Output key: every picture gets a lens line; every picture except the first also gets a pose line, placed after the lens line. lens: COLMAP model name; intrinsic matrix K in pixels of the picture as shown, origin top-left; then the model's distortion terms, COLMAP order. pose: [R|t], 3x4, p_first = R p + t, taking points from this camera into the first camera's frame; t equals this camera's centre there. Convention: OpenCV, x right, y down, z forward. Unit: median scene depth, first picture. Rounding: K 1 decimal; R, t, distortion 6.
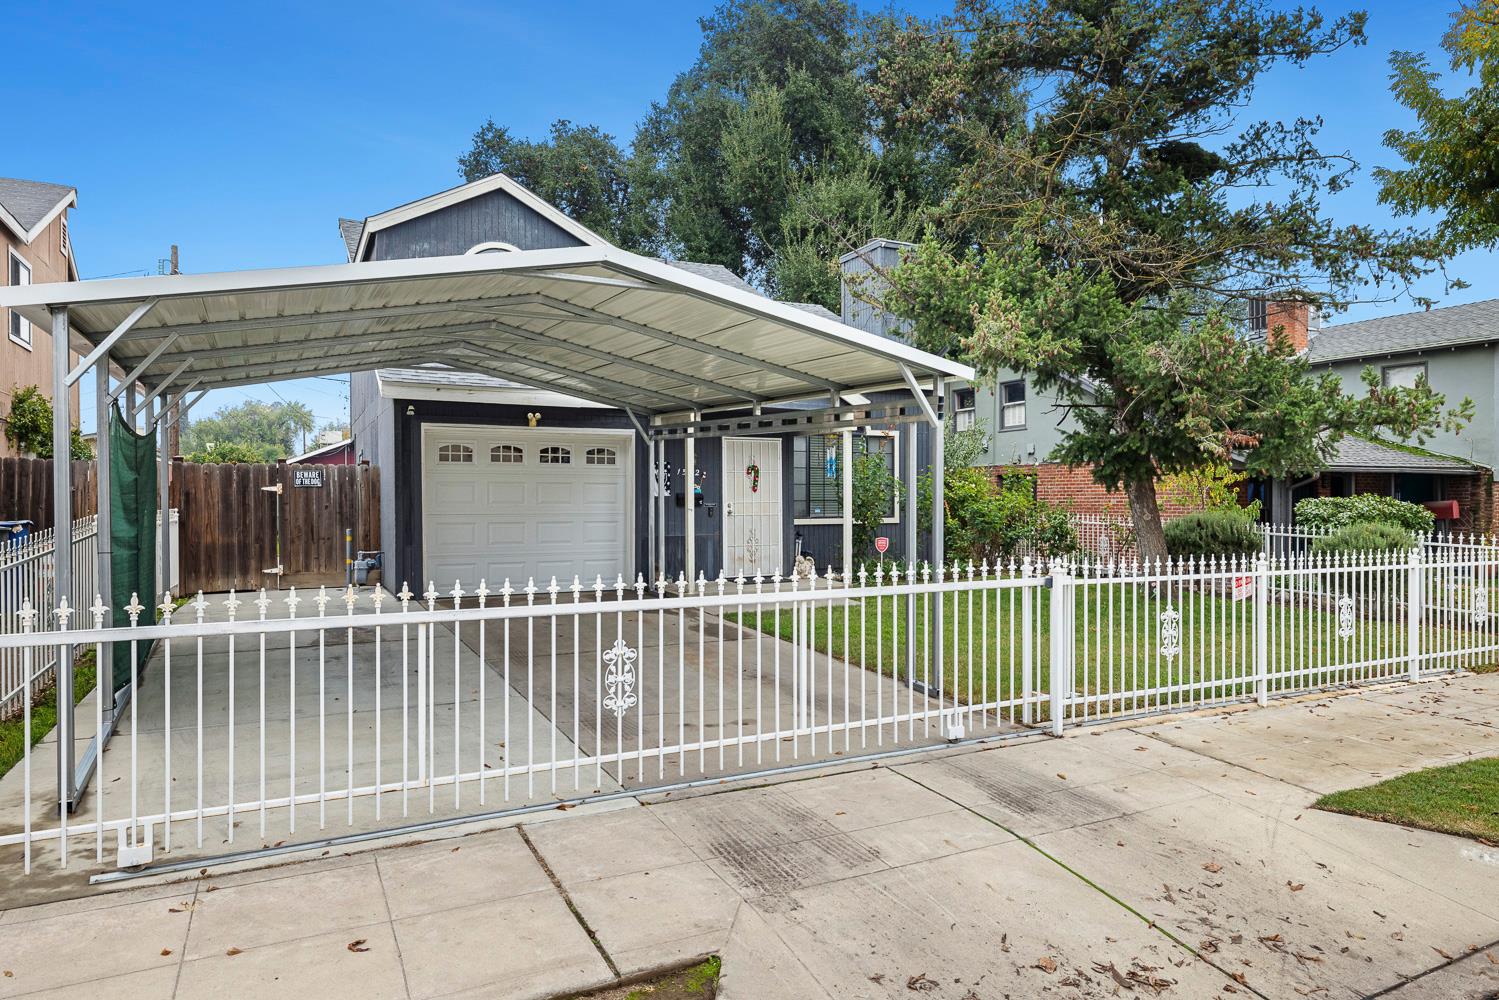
lens RADIAL K [[909.5, 0, 749.5], [0, 909.5, 500.0], [0, 0, 1]] dist [0.000595, 0.000408]
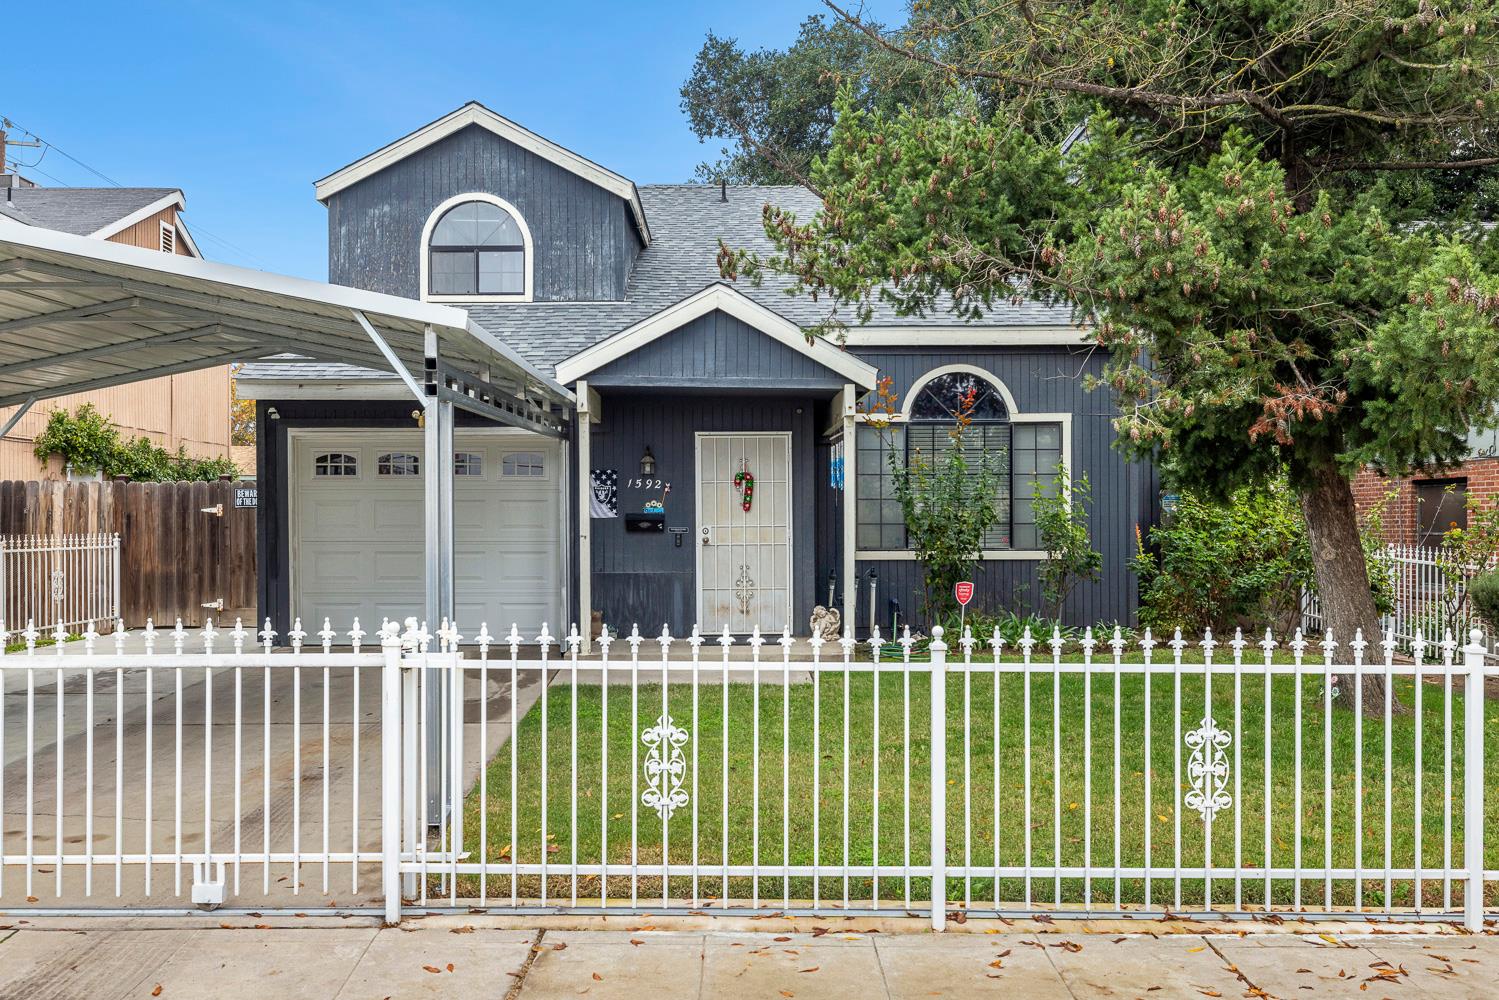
lens RADIAL K [[1210.5, 0, 749.5], [0, 1210.5, 521.6], [0, 0, 1]] dist [-0.007396, 0.000304]
pose [[0.894169, -0.000818, -0.447729, 0.451083], [0.000289, 0.999999, -0.001250, 0.000023], [0.447730, 0.000988, 0.894168, 0.203353]]
